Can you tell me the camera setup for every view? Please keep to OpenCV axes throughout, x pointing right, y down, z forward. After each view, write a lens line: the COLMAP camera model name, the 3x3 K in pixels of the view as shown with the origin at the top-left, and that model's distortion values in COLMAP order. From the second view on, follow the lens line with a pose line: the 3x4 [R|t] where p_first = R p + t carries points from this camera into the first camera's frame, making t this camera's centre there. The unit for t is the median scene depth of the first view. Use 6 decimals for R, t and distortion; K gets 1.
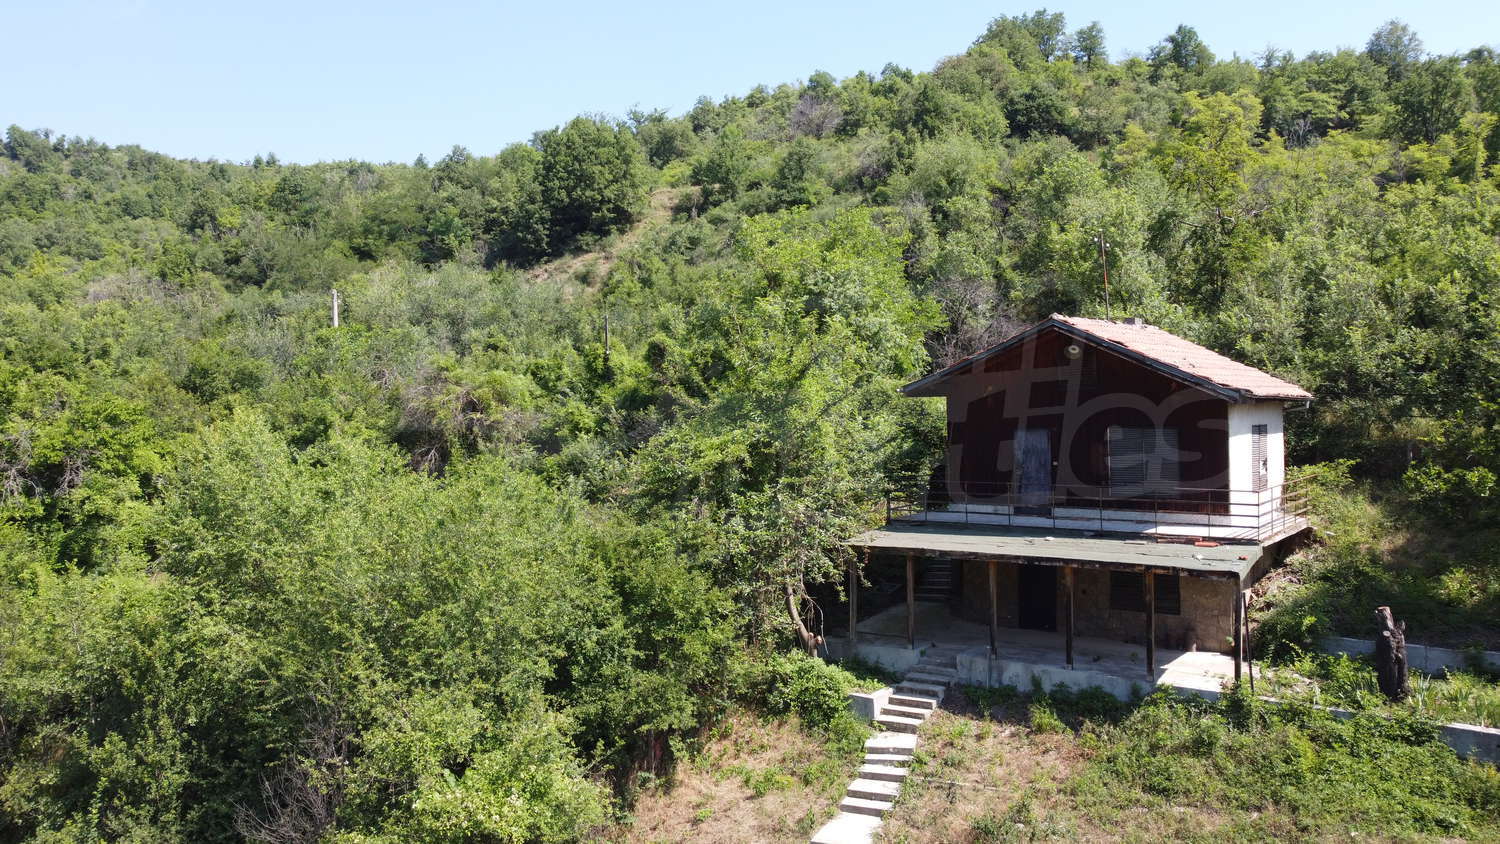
lens RADIAL K [[1139.8, 0, 742.5], [0, 1139.8, 422.7], [0, 0, 1]] dist [-0.005321, 0.005592]
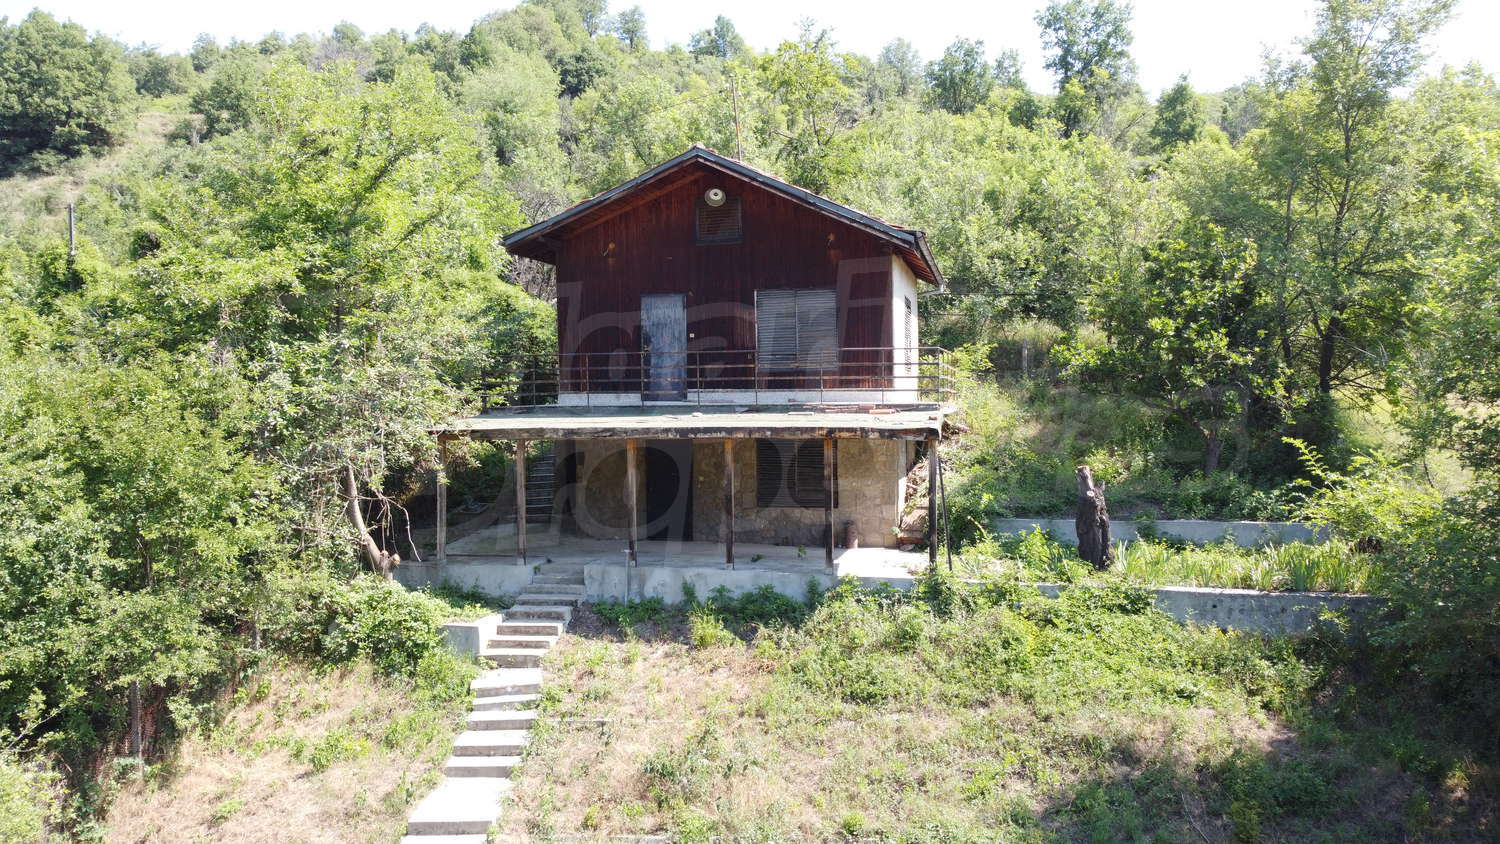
lens RADIAL K [[1139.8, 0, 742.5], [0, 1139.8, 422.7], [0, 0, 1]] dist [-0.005321, 0.005592]
pose [[0.917579, 0.001672, 0.397550, -0.010637], [-0.000332, 0.999994, -0.003439, 0.057232], [-0.397553, 0.003024, 0.917574, 0.130824]]
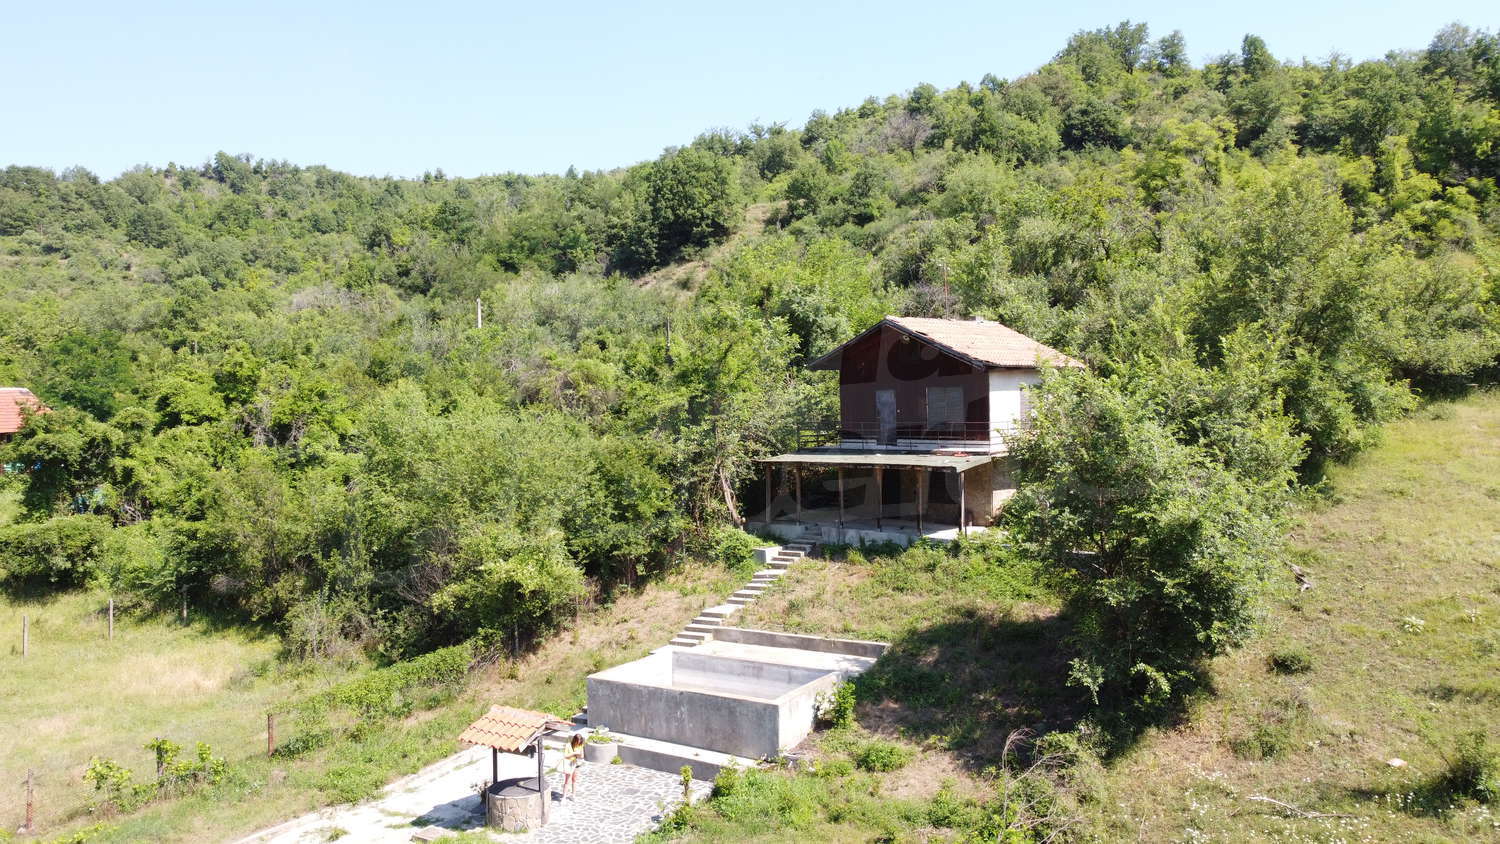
lens RADIAL K [[1139.8, 0, 742.5], [0, 1139.8, 422.7], [0, 0, 1]] dist [-0.005321, 0.005592]
pose [[0.990901, -0.001665, -0.134581, 0.153924], [0.002223, 0.999990, 0.003993, 0.025388], [0.134573, -0.004256, 0.990895, -0.324619]]
